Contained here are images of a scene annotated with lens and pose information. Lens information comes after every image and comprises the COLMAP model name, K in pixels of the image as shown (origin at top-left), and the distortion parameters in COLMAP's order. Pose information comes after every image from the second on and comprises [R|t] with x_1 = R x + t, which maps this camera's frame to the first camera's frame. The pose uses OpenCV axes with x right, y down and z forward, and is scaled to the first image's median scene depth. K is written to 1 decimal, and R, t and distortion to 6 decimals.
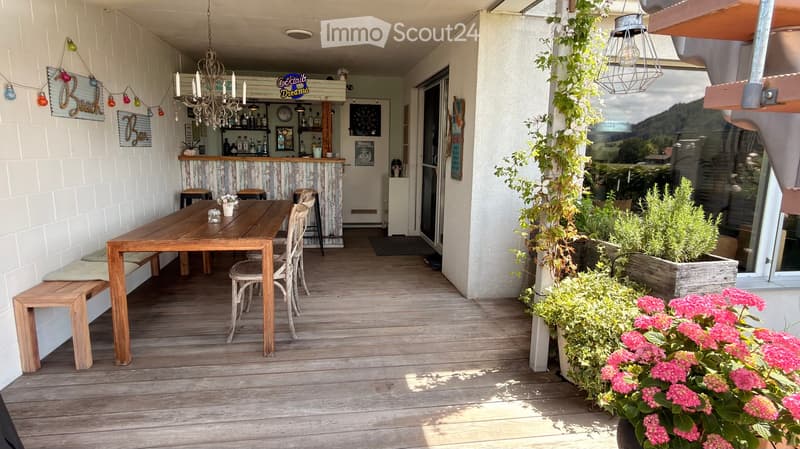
lens RADIAL K [[511.3, 0, 400.2], [0, 511.3, 225.0], [0, 0, 1]] dist [0.009367, 0.001416]
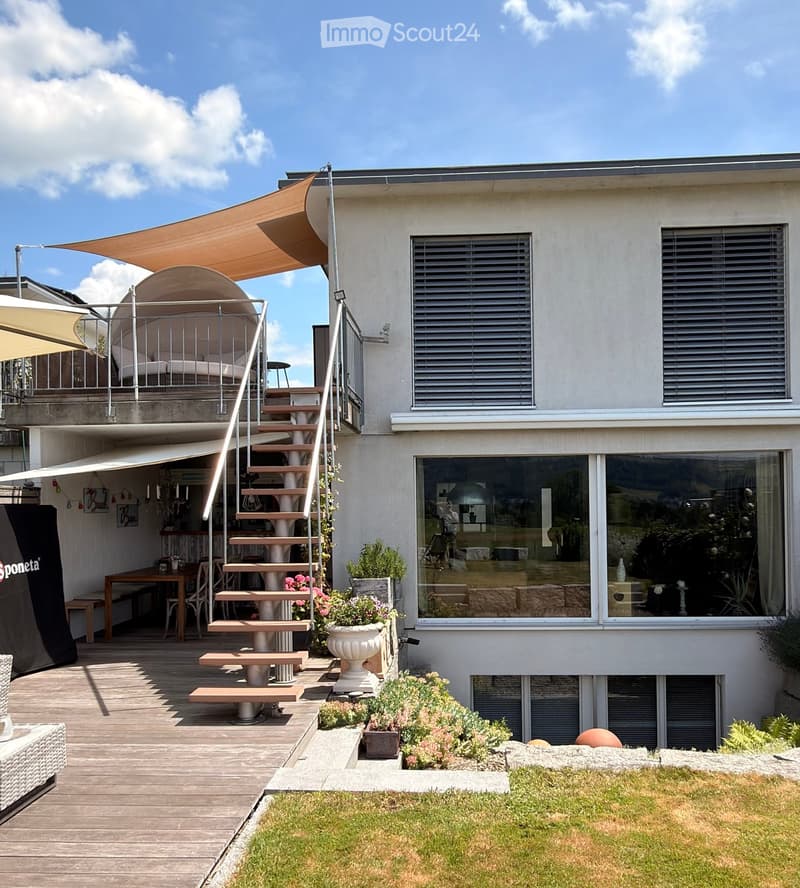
lens RADIAL K [[1063.8, 0, 400.1], [0, 1063.8, 444.3], [0, 0, 1]] dist [-0.003930, 0.000000]
pose [[0.966095, -0.045074, -0.254222, 1.174991], [-0.007859, 0.979053, -0.203453, 0.264556], [0.258068, 0.198553, 0.945504, -1.980787]]
